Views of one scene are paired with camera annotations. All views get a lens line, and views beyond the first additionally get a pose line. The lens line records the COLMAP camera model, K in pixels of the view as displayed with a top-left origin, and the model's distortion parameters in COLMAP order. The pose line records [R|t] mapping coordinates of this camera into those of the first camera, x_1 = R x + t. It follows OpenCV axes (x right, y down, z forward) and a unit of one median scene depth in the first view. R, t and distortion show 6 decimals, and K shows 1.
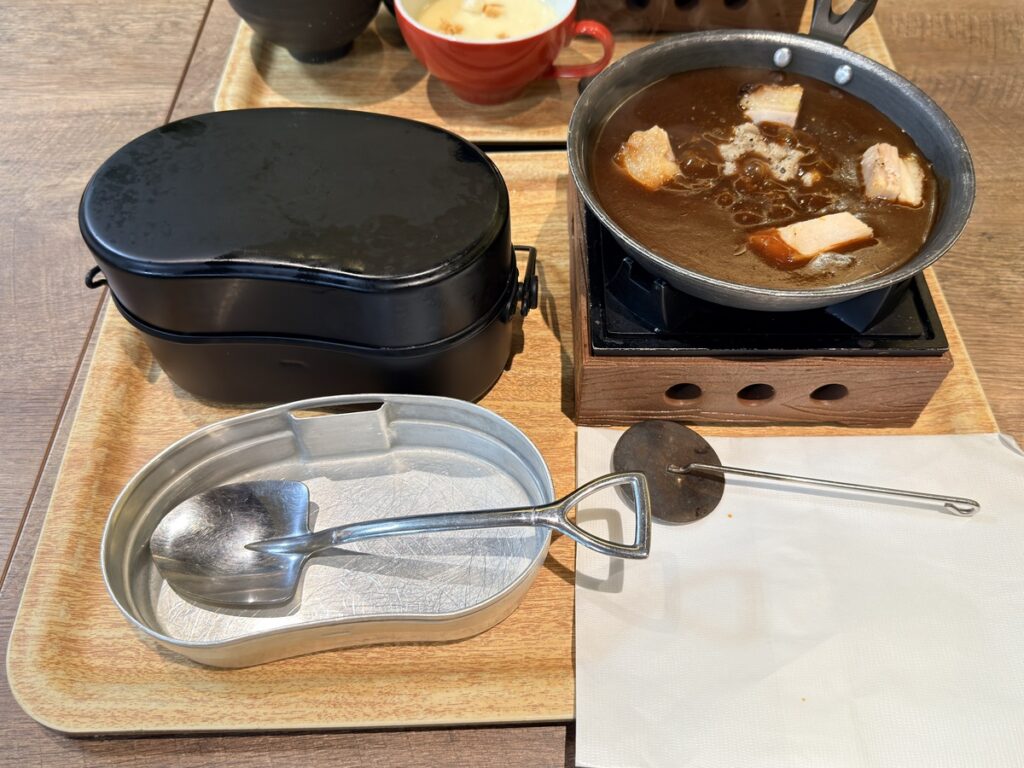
lens RADIAL K [[823.7, 0, 501.0], [0, 823.7, 378.4], [0, 0, 1]] dist [-0.035794, -0.011583]
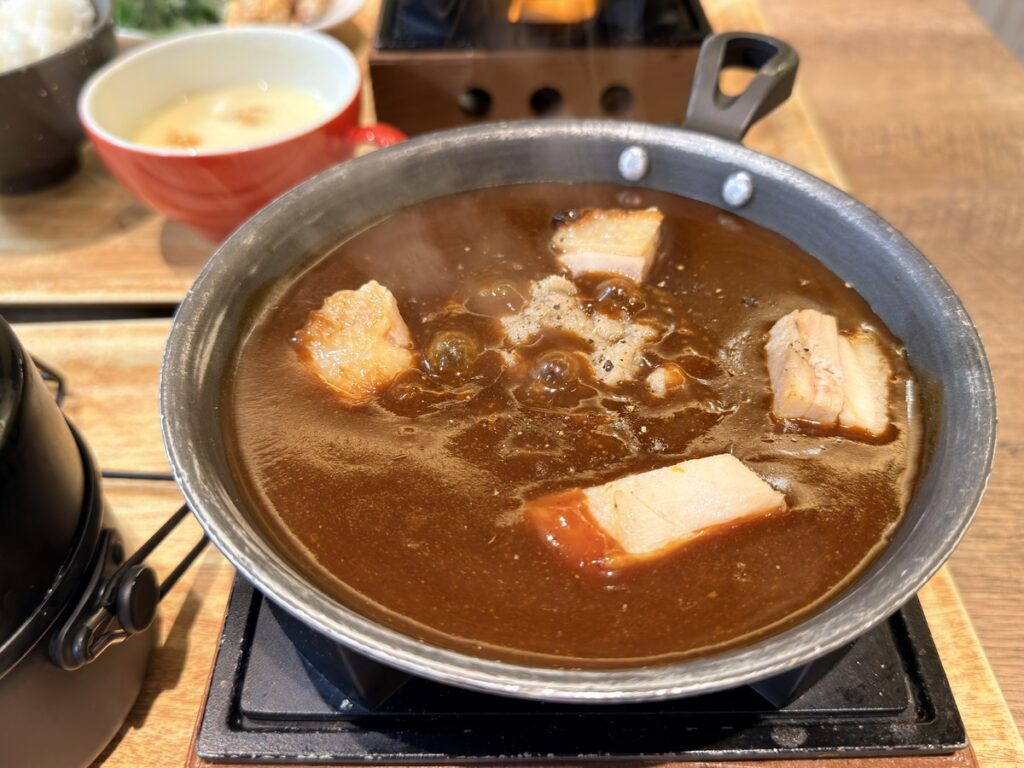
lens RADIAL K [[823.7, 0, 518.7], [0, 823.7, 378.6], [0, 0, 1]] dist [-0.035794, -0.011583]
pose [[0.999842, -0.005636, 0.016849, 0.268305], [0.008459, 0.984979, -0.172468, -0.152354], [-0.015624, 0.172583, 0.984871, 0.480442]]
